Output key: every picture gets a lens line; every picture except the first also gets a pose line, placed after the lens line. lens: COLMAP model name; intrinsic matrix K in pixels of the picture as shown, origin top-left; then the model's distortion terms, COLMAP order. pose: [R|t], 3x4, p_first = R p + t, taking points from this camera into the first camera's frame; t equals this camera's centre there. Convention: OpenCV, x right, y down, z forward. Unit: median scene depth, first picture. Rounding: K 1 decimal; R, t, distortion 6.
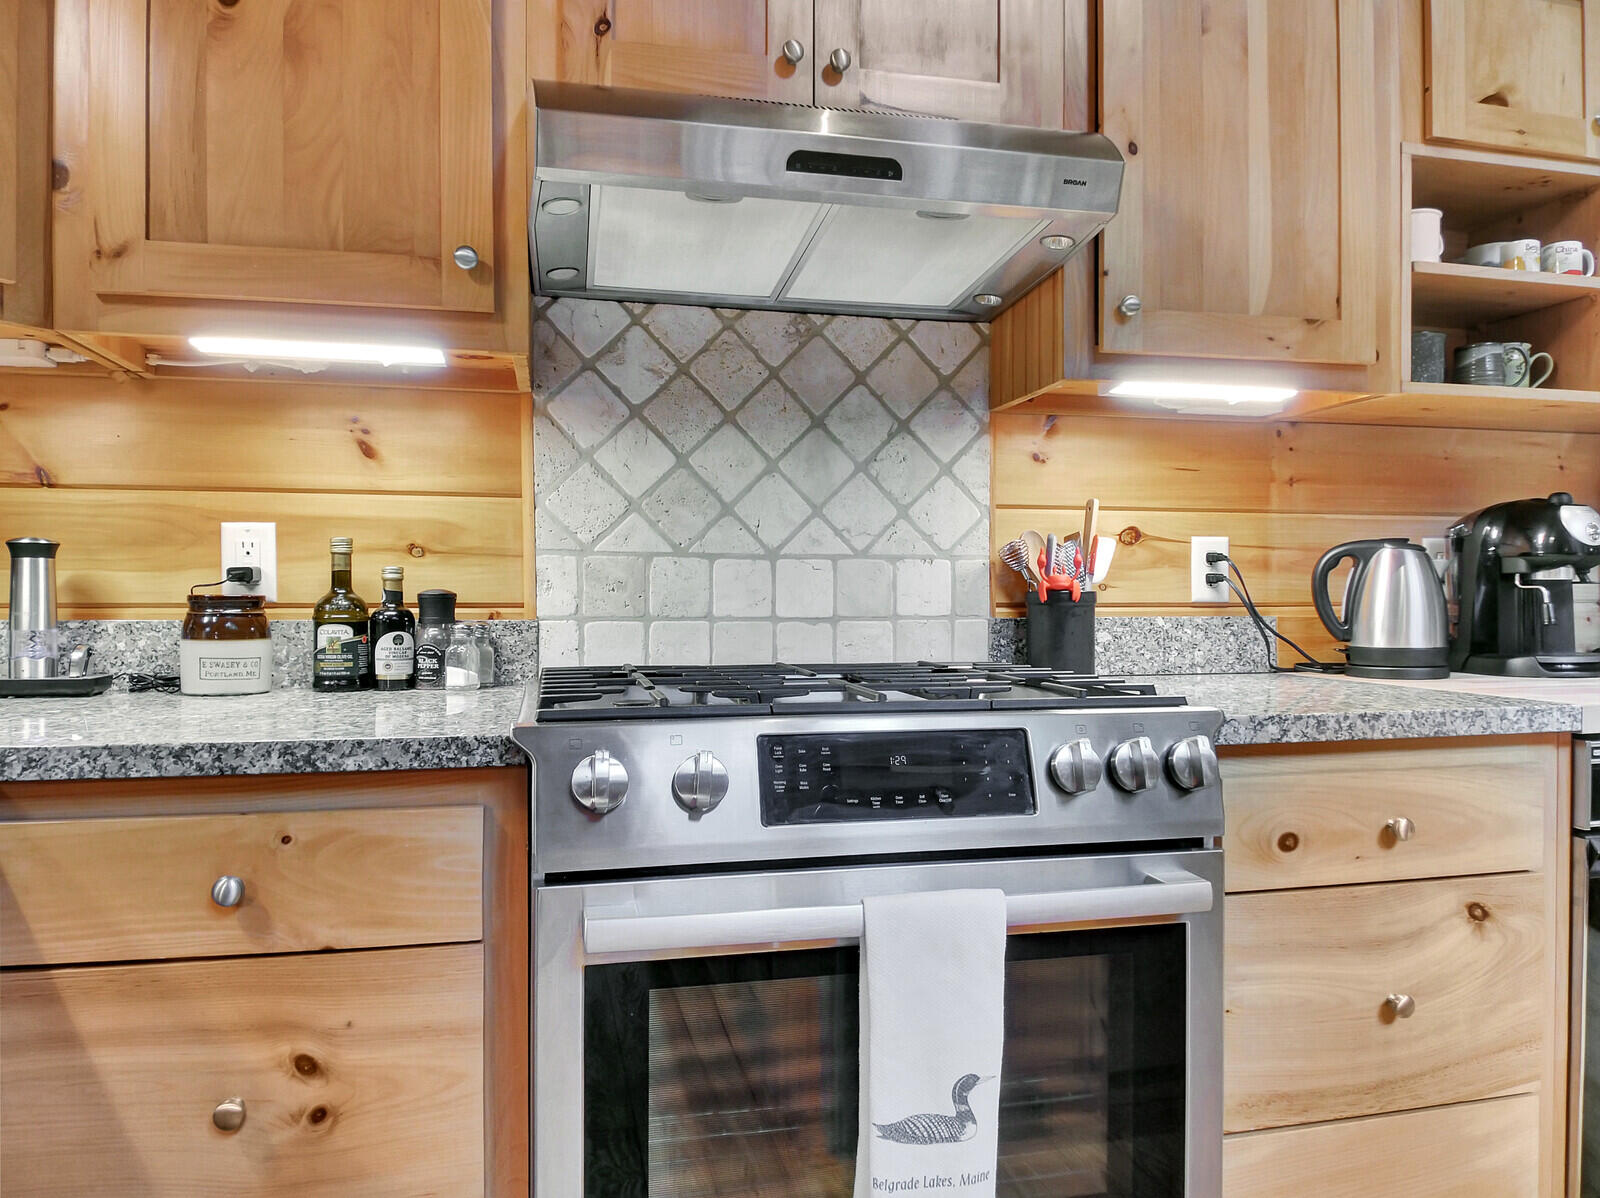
lens RADIAL K [[1086.7, 0, 800.1], [0, 1086.7, 598.8], [0, 0, 1]] dist [0.032035, -0.056212]
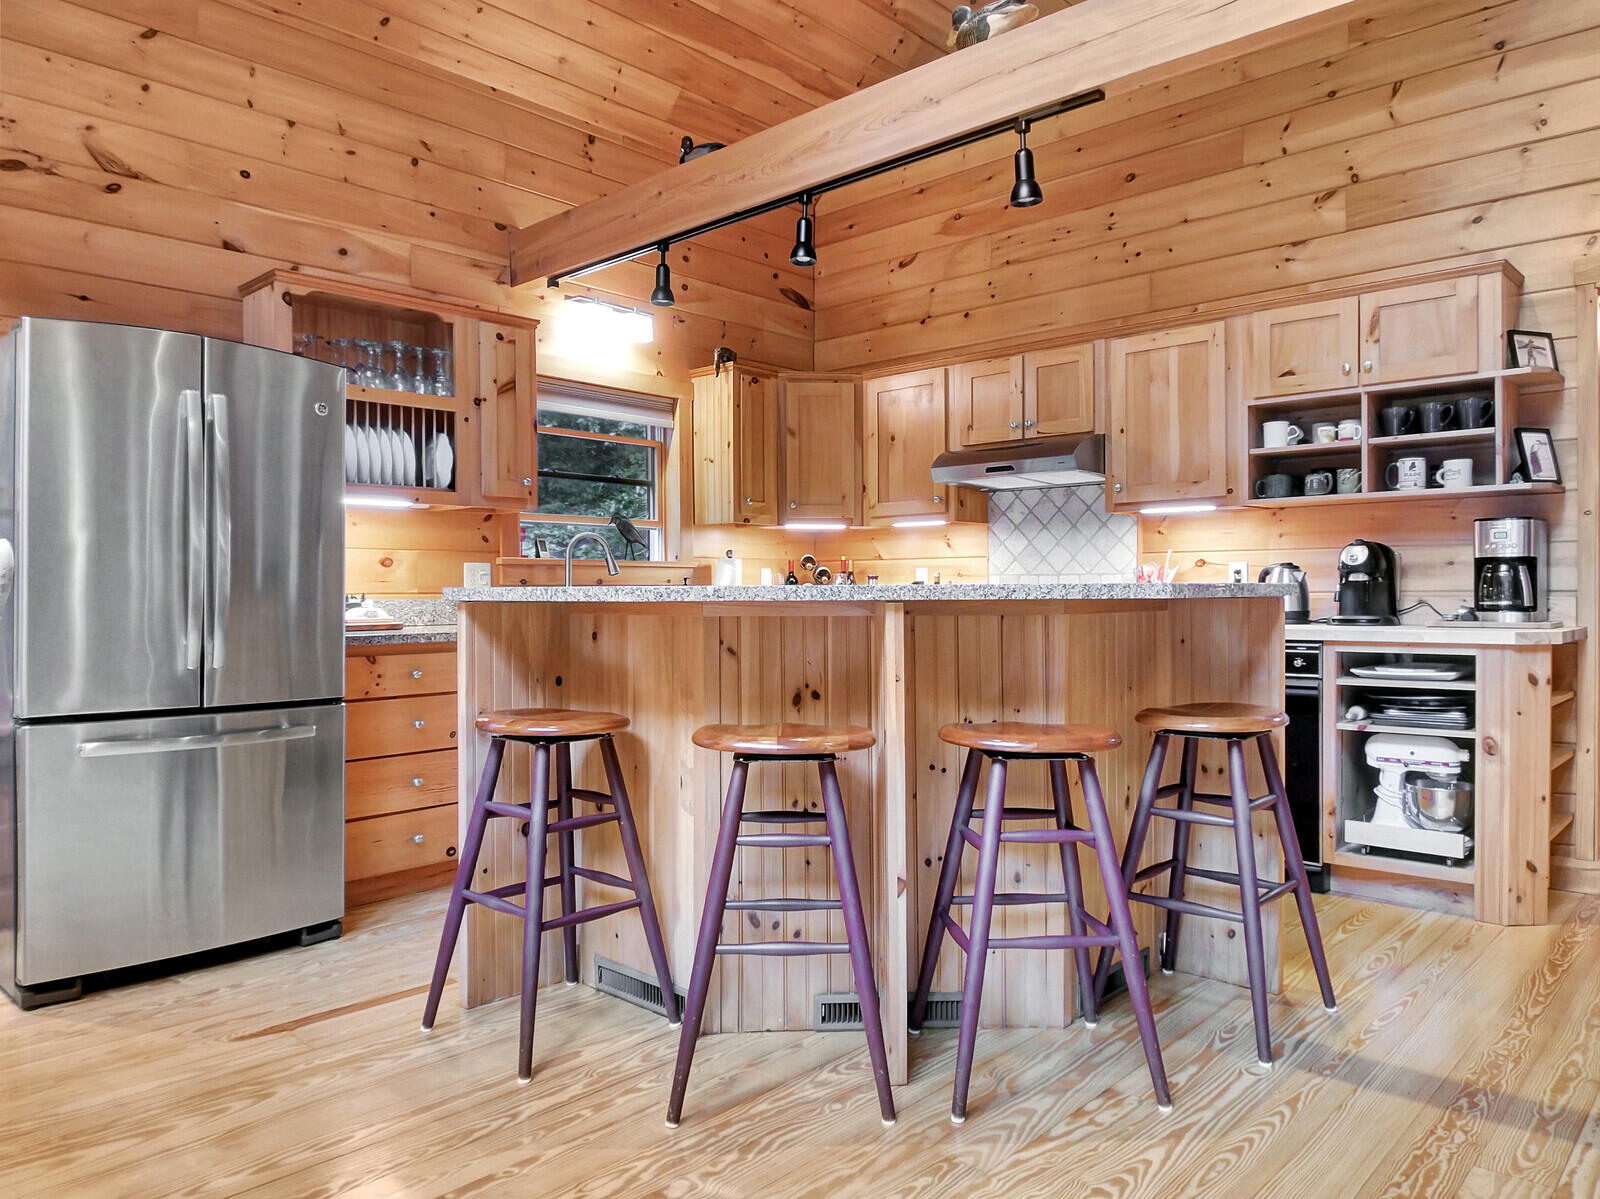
lens RADIAL K [[1086.7, 0, 799.3], [0, 1086.7, 595.3], [0, 0, 1]] dist [0.032035, -0.056212]
pose [[0.569090, 0.000251, -0.822276, 1.946297], [0.001957, 0.999997, 0.001660, 0.008687], [0.822273, -0.002554, 0.569087, -1.177701]]
